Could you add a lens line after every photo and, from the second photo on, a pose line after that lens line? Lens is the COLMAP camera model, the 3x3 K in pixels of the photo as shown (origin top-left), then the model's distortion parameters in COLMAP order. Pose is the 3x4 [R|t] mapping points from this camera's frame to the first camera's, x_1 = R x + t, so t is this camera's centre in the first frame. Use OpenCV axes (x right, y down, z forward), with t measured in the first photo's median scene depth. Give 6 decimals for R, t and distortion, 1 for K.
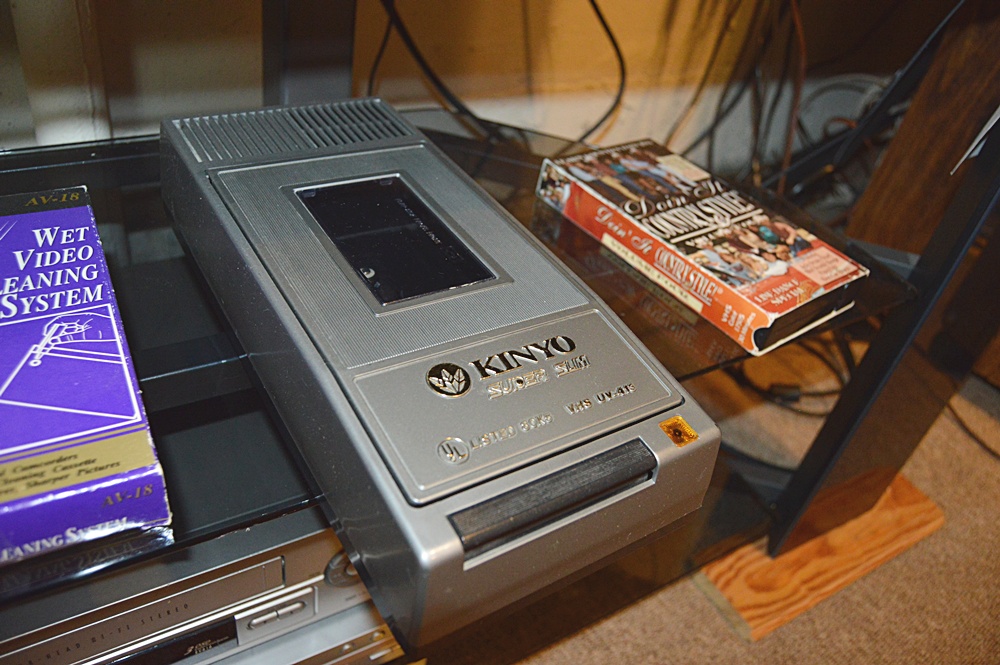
lens RADIAL K [[756.3, 0, 500.0], [0, 756.3, 332.5], [0, 0, 1]] dist [-0.055839, 0.003561]
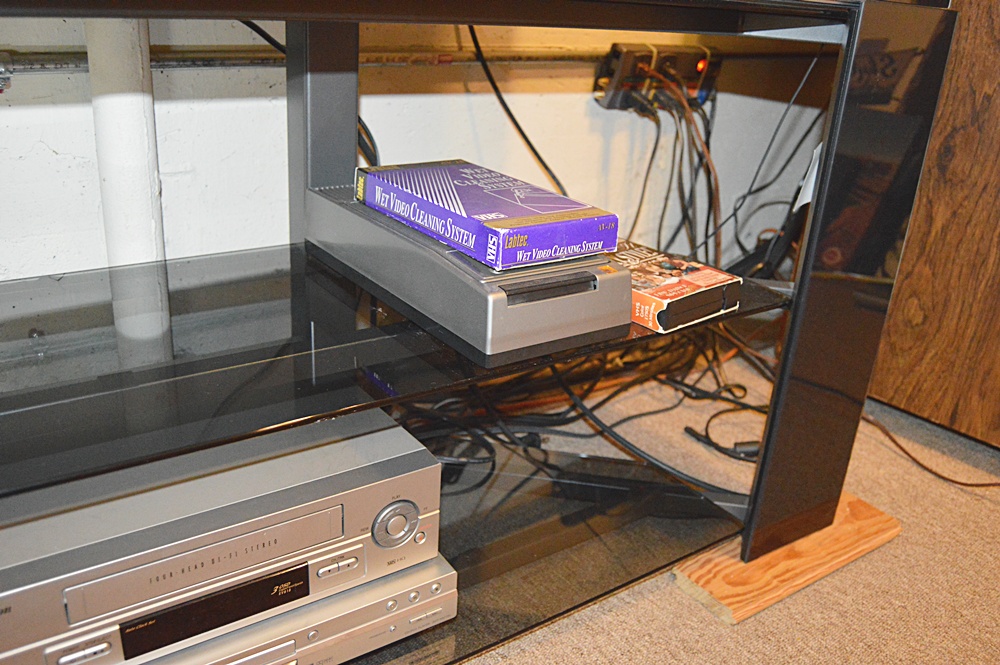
lens RADIAL K [[815.4, 0, 500.0], [0, 815.4, 332.5], [0, 0, 1]] dist [-0.043101, 0.002250]
pose [[0.992754, -0.117049, 0.027167, -0.004221], [0.120119, 0.960775, -0.249964, 0.272525], [0.003156, 0.251417, 0.967874, -0.355988]]
